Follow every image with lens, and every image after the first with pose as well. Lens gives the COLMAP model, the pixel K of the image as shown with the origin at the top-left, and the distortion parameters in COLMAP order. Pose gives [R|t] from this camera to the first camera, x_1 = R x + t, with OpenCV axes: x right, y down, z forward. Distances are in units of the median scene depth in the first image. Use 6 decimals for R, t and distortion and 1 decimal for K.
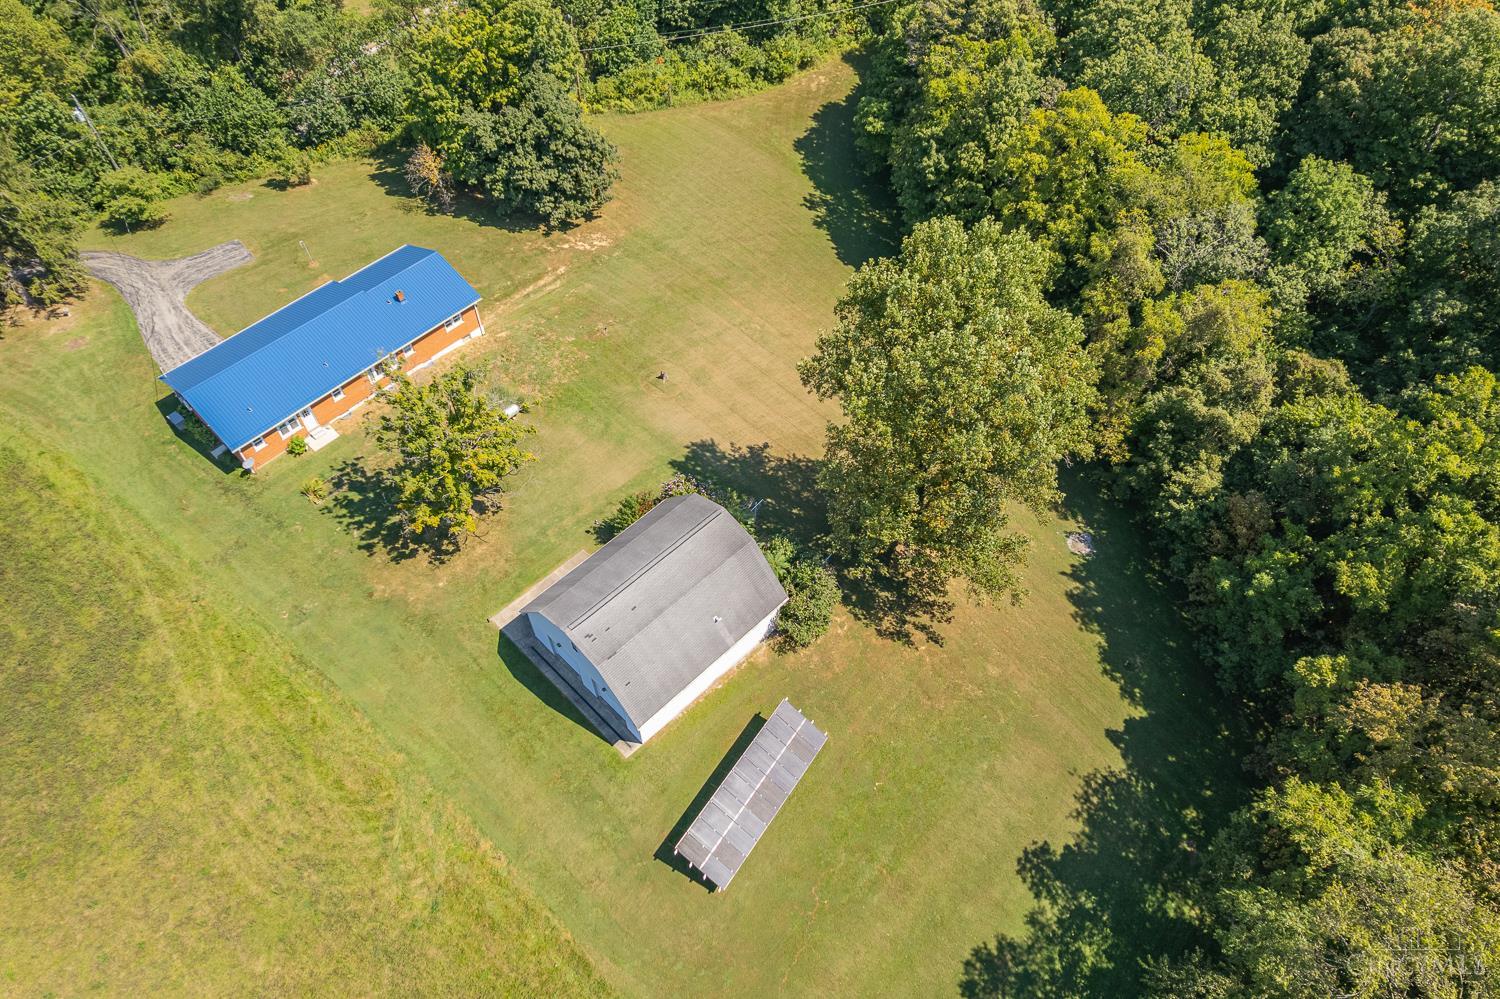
lens RADIAL K [[962.5, 0, 755.0], [0, 962.5, 496.4], [0, 0, 1]] dist [-0.078372, 0.073152]
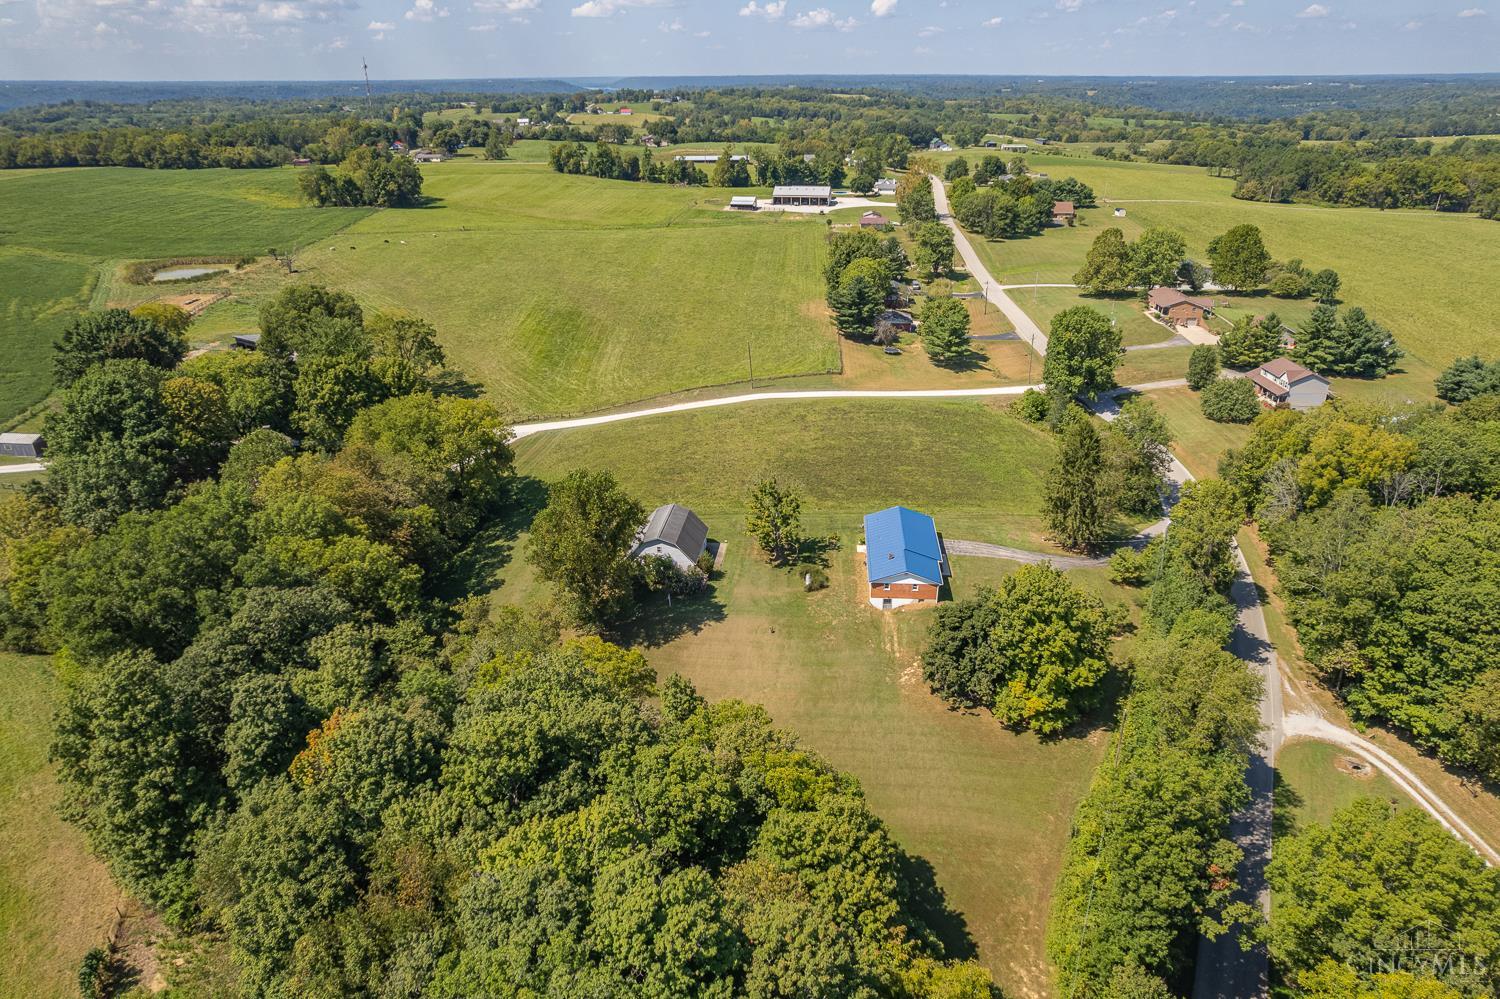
lens RADIAL K [[962.5, 0, 759.1], [0, 962.5, 496.3], [0, 0, 1]] dist [-0.078372, 0.073152]
pose [[-0.784487, 0.257741, -0.564048, 0.911142], [-0.484887, 0.312089, 0.816998, -1.747602], [0.386607, 0.914423, -0.119854, 1.063993]]
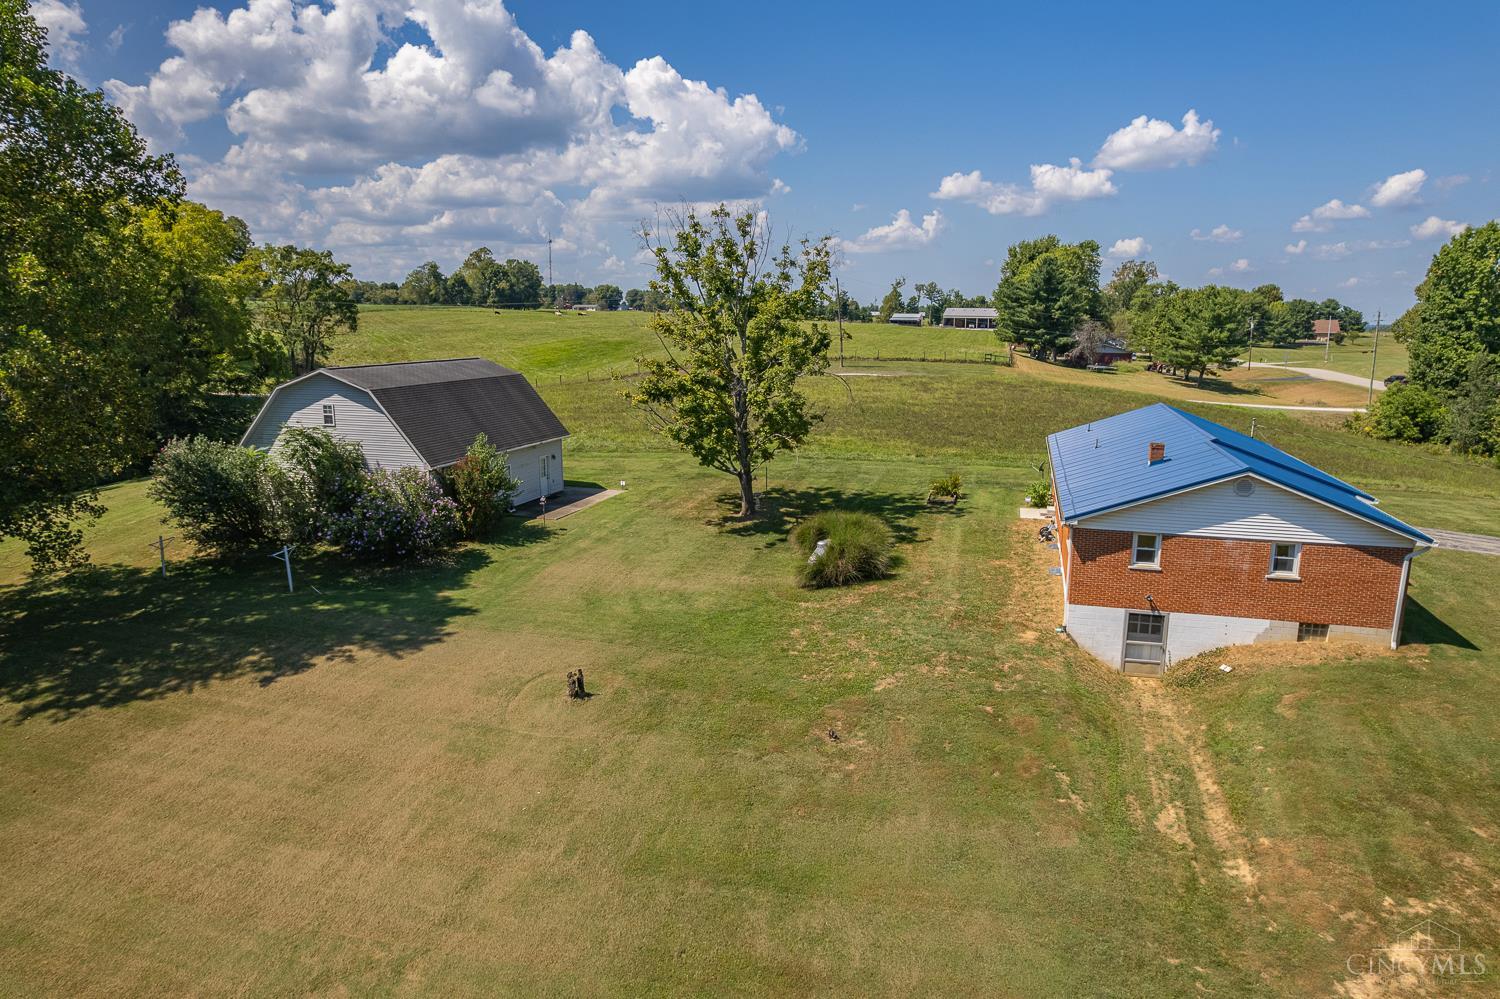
lens RADIAL K [[962.5, 0, 762.9], [0, 962.5, 495.1], [0, 0, 1]] dist [-0.078372, 0.073152]
pose [[-0.889781, 0.076491, -0.449932, -0.001641], [-0.364212, 0.475082, 0.801029, -0.516926], [0.275026, 0.876611, -0.394860, 1.195349]]
